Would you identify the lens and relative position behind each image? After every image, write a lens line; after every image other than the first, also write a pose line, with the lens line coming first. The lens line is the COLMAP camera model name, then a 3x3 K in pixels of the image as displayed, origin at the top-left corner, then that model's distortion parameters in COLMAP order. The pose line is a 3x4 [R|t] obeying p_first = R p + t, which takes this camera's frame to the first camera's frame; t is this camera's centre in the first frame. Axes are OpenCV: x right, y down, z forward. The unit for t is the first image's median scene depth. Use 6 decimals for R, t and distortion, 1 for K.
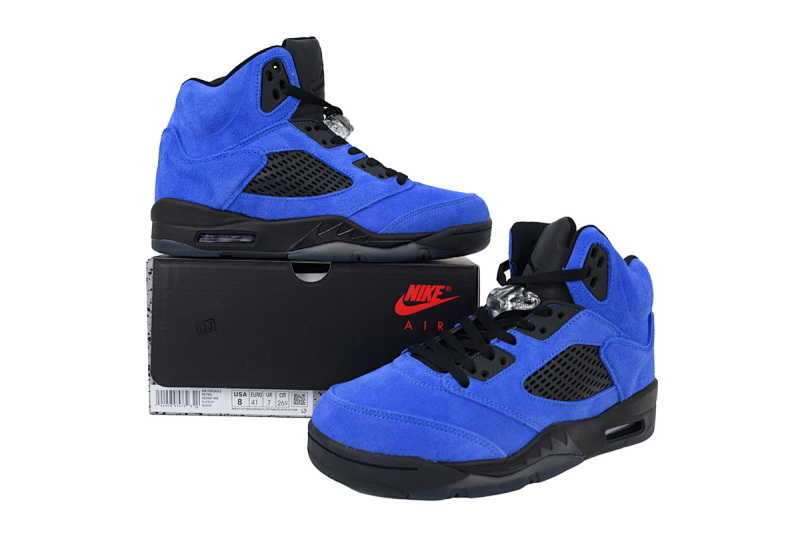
lens RADIAL K [[602.1, 0, 401.8], [0, 602.1, 264.8], [0, 0, 1]] dist [0.001887, -0.004096]
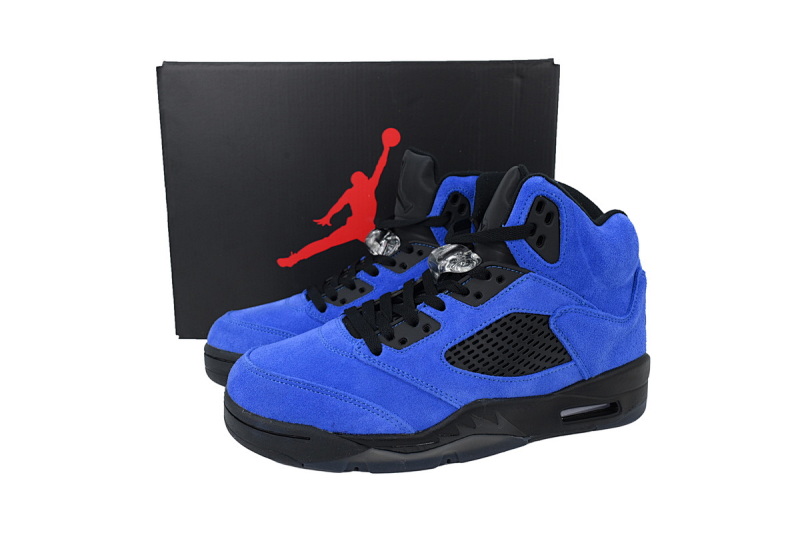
lens RADIAL K [[602.1, 0, 400.2], [0, 602.1, 269.1], [0, 0, 1]] dist [0.001887, -0.004096]
pose [[0.973374, 0.015872, -0.228675, 0.337108], [0.001993, 0.996976, 0.077685, 0.001474], [0.229216, -0.076072, 0.970398, 0.124031]]
